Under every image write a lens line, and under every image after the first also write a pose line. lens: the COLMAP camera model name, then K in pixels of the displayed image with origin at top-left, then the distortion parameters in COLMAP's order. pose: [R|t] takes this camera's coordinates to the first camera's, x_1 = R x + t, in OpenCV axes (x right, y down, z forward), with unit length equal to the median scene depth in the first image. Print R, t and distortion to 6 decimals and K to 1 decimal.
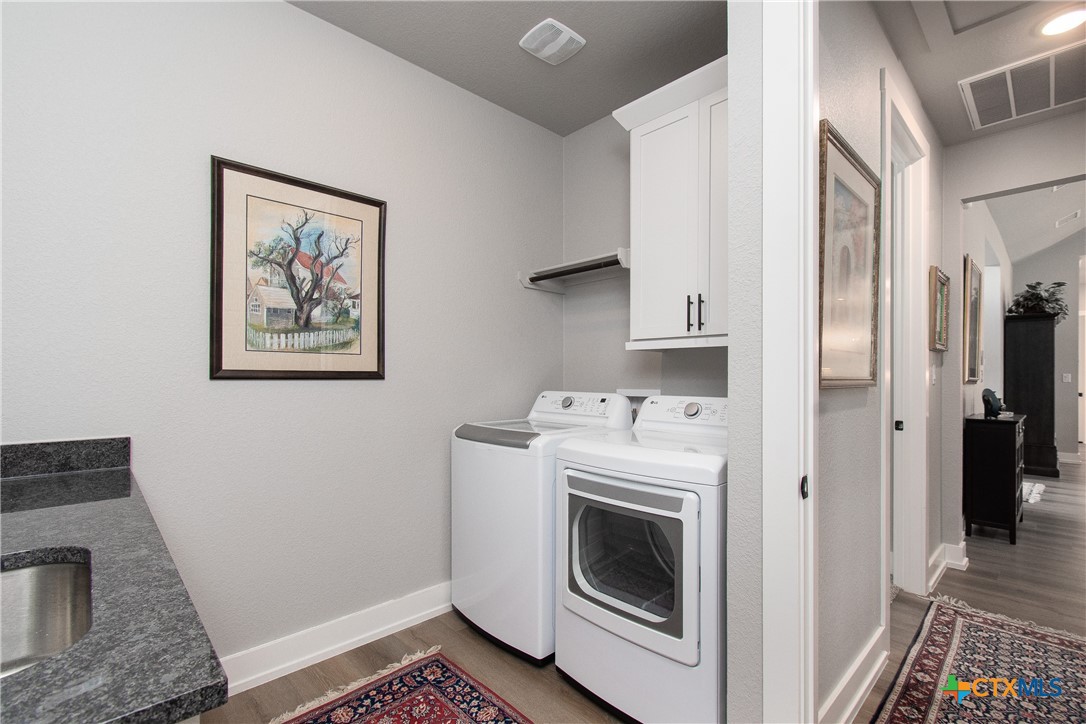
lens RADIAL K [[487.3, 0, 543.0], [0, 487.3, 362.0], [0, 0, 1]] dist [-0.000302, 0.000562]
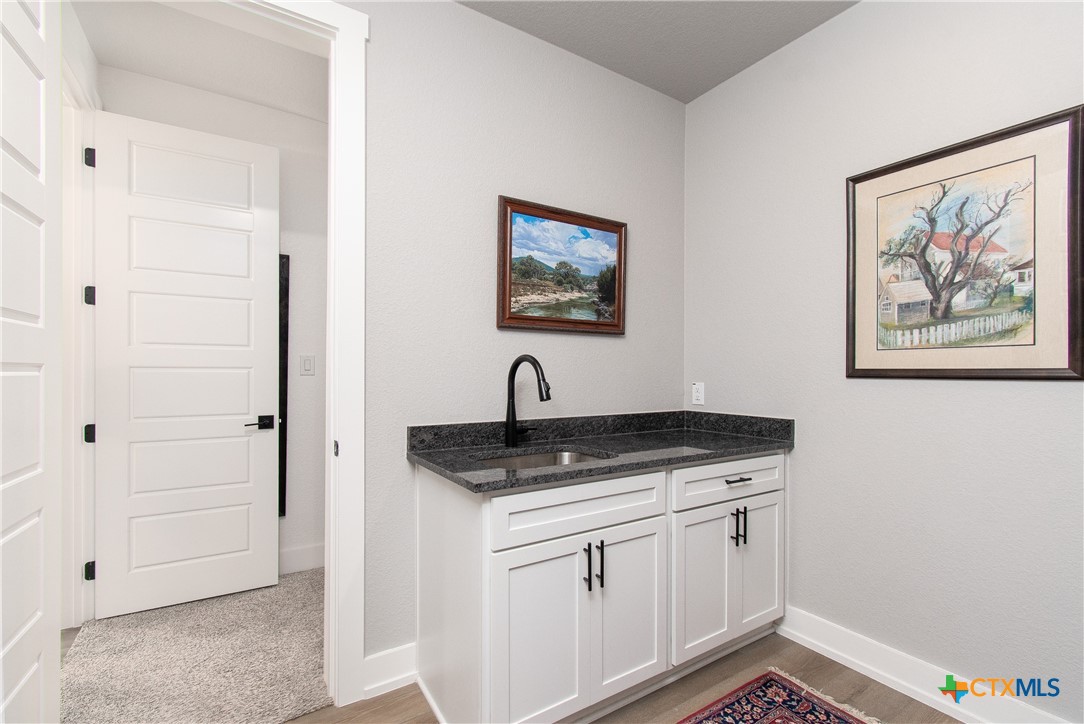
lens RADIAL K [[486.4, 0, 542.0], [0, 486.4, 362.0], [0, 0, 1]] dist [-0.000302, 0.000562]
pose [[-0.194375, -0.025889, -0.980586, 0.496504], [0.023437, 0.999244, -0.031027, 0.016004], [0.980647, -0.029012, -0.193621, 0.470725]]
